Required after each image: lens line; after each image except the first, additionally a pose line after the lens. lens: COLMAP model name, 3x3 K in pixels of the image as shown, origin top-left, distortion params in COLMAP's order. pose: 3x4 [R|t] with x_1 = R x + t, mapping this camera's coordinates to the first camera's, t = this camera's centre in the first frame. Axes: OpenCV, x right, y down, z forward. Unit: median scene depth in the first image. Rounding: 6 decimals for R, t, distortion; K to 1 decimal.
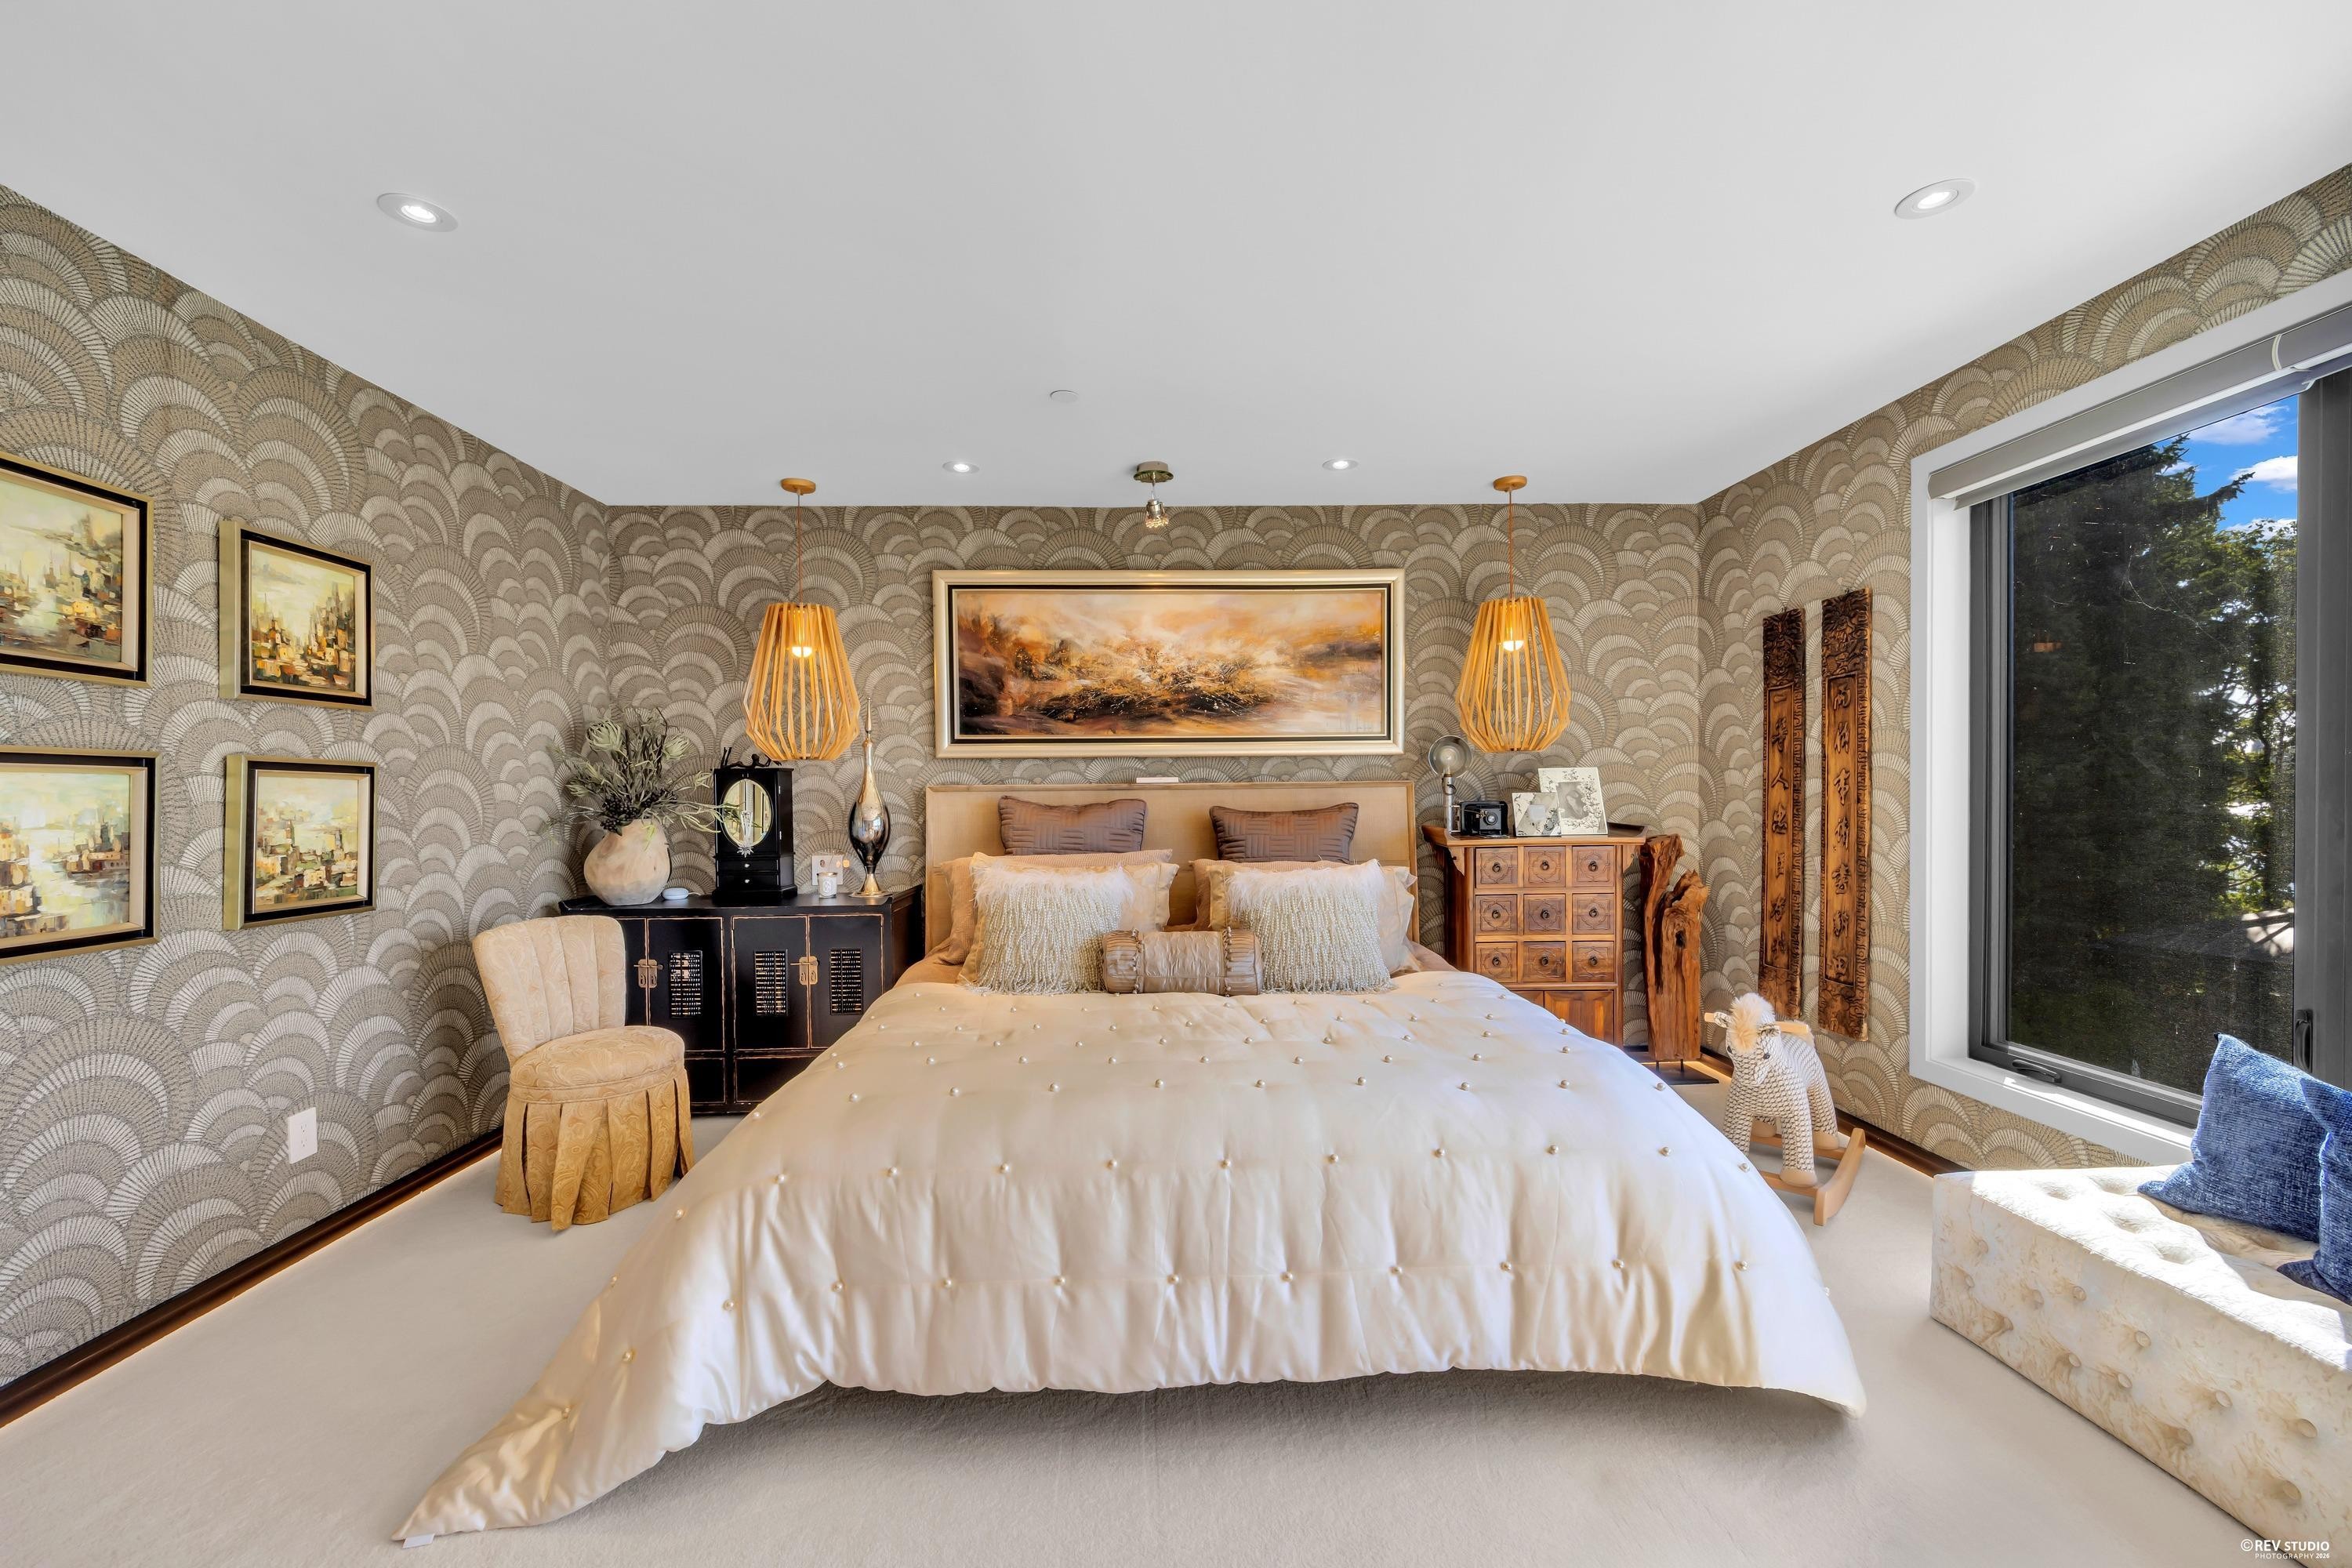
lens RADIAL K [[950.1, 0, 1174.3], [0, 950.1, 806.9], [0, 0, 1]] dist [-0.002203, -0.000389]
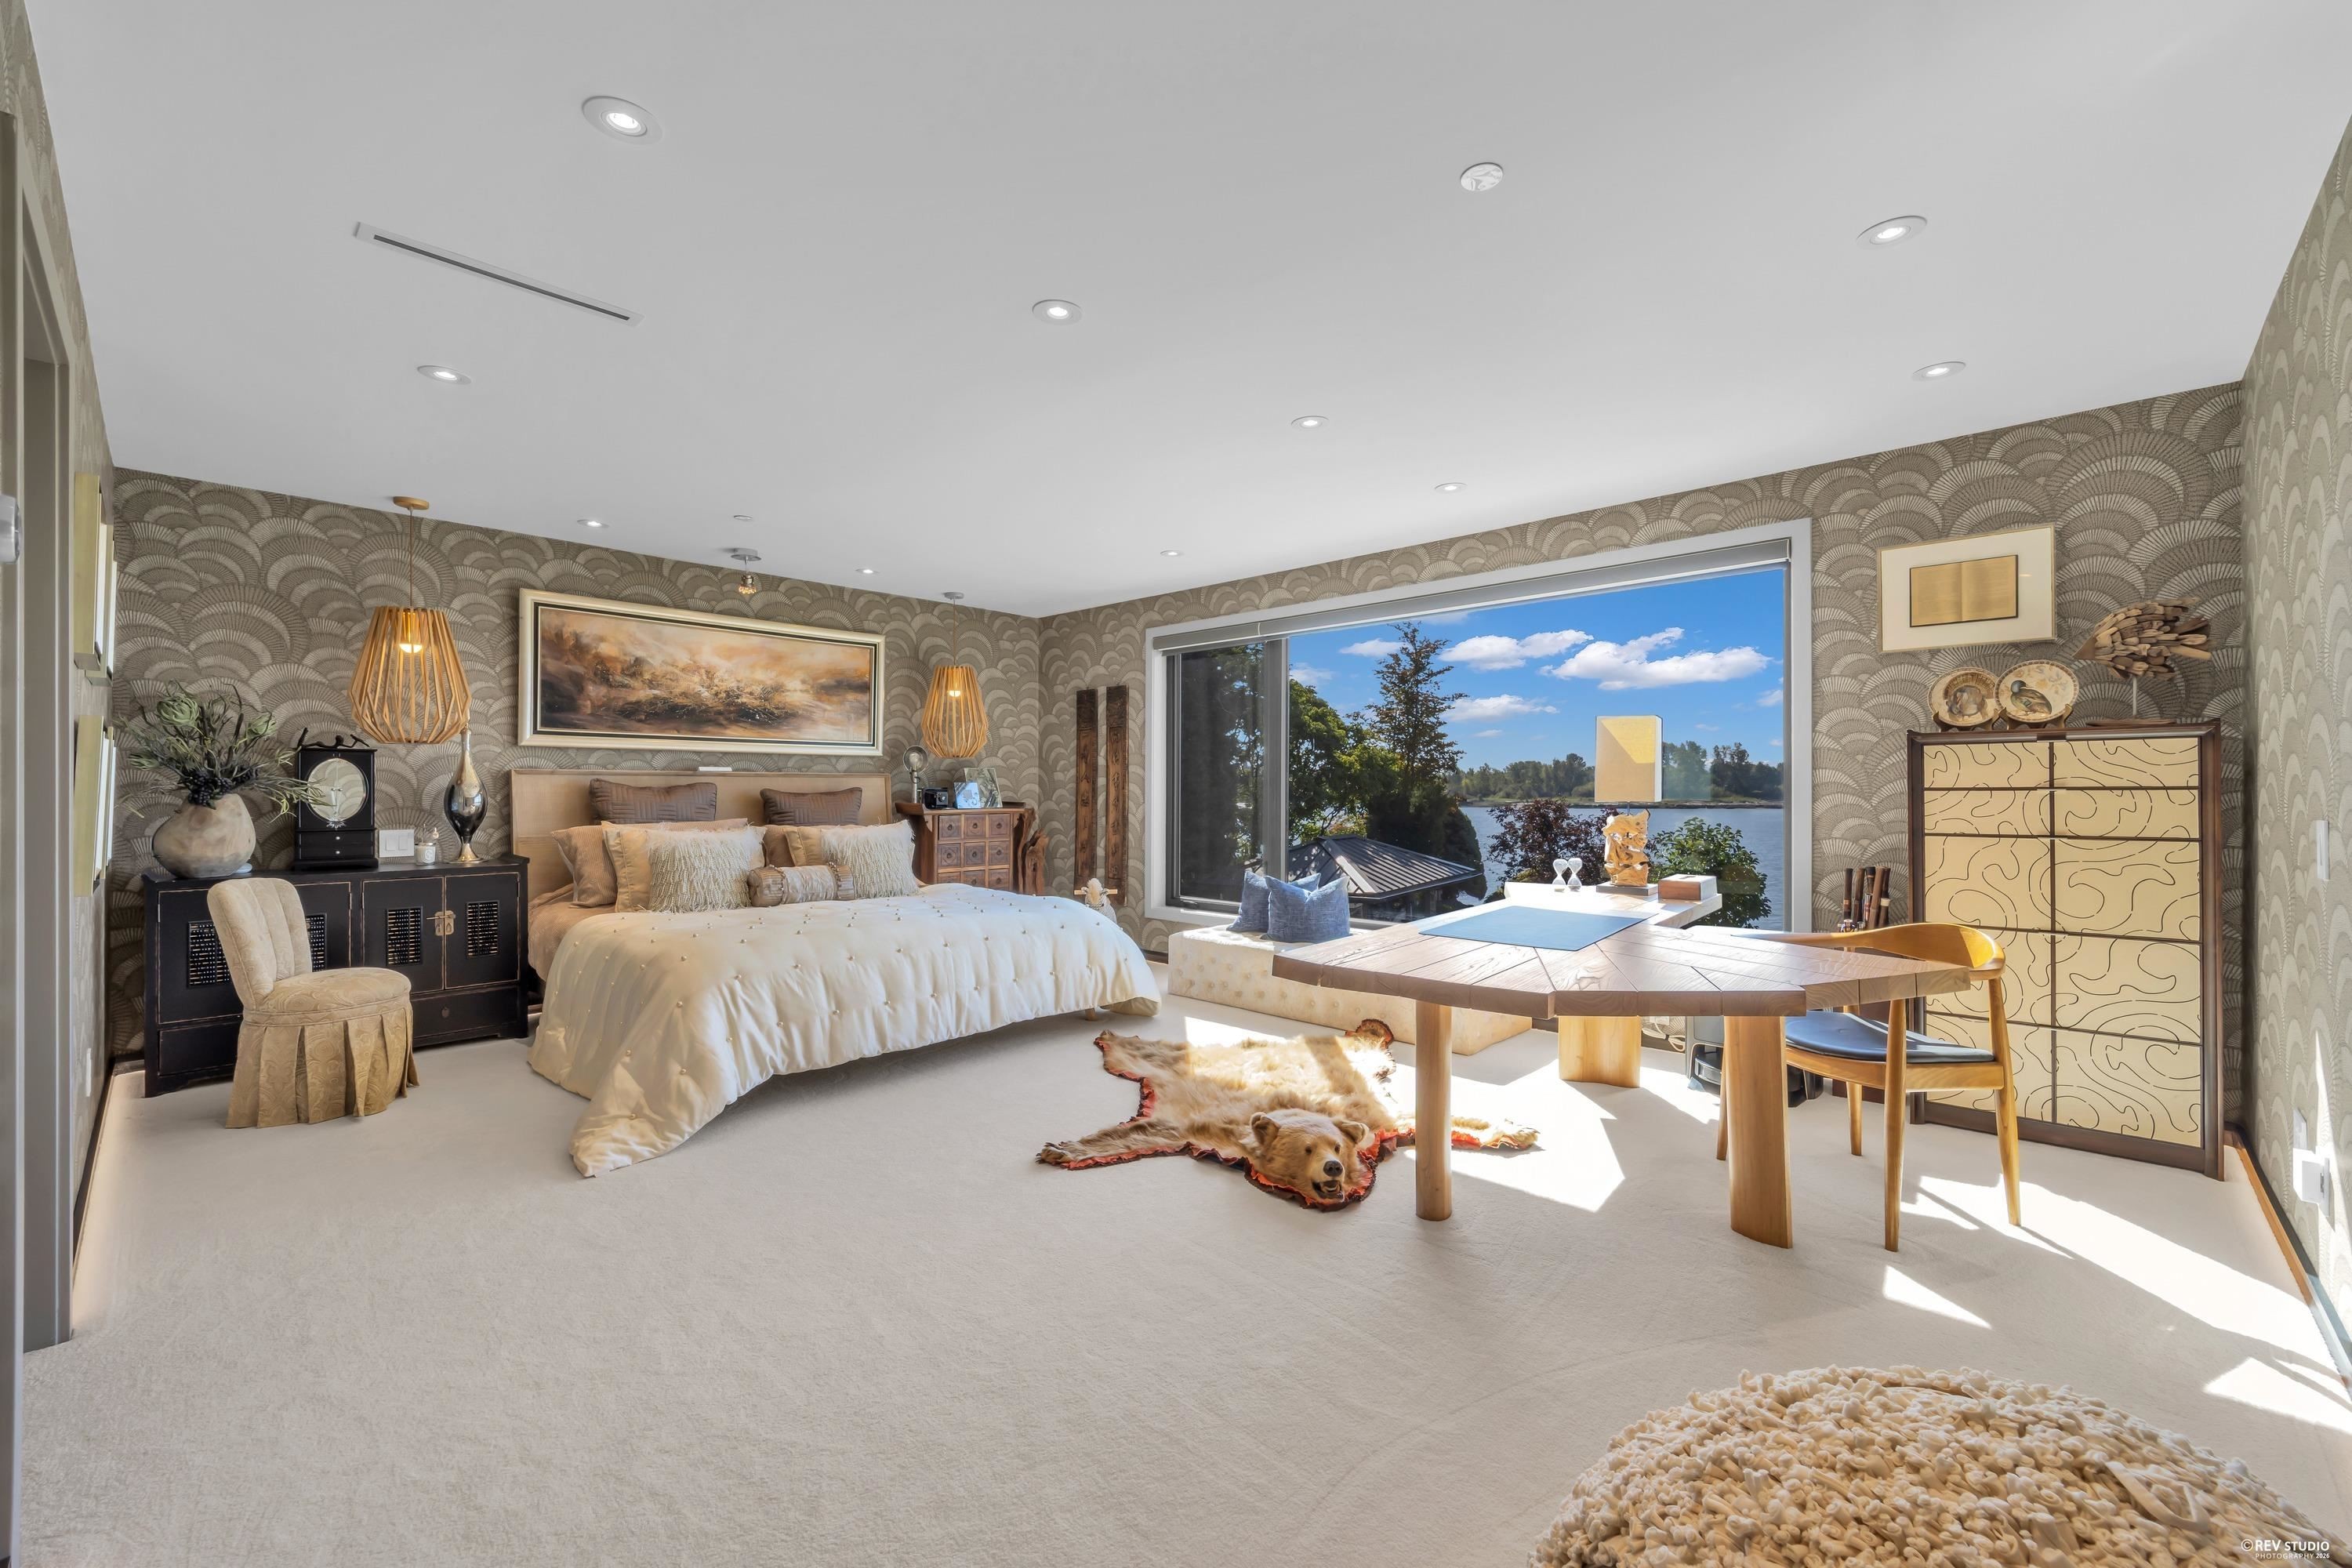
lens RADIAL K [[950.1, 0, 1178.2], [0, 950.1, 790.3], [0, 0, 1]] dist [-0.002203, -0.000389]
pose [[0.710165, 0.010610, 0.703955, -0.524758], [0.000986, 0.999870, -0.016065, 0.025463], [-0.704034, 0.012103, 0.710063, -0.442111]]
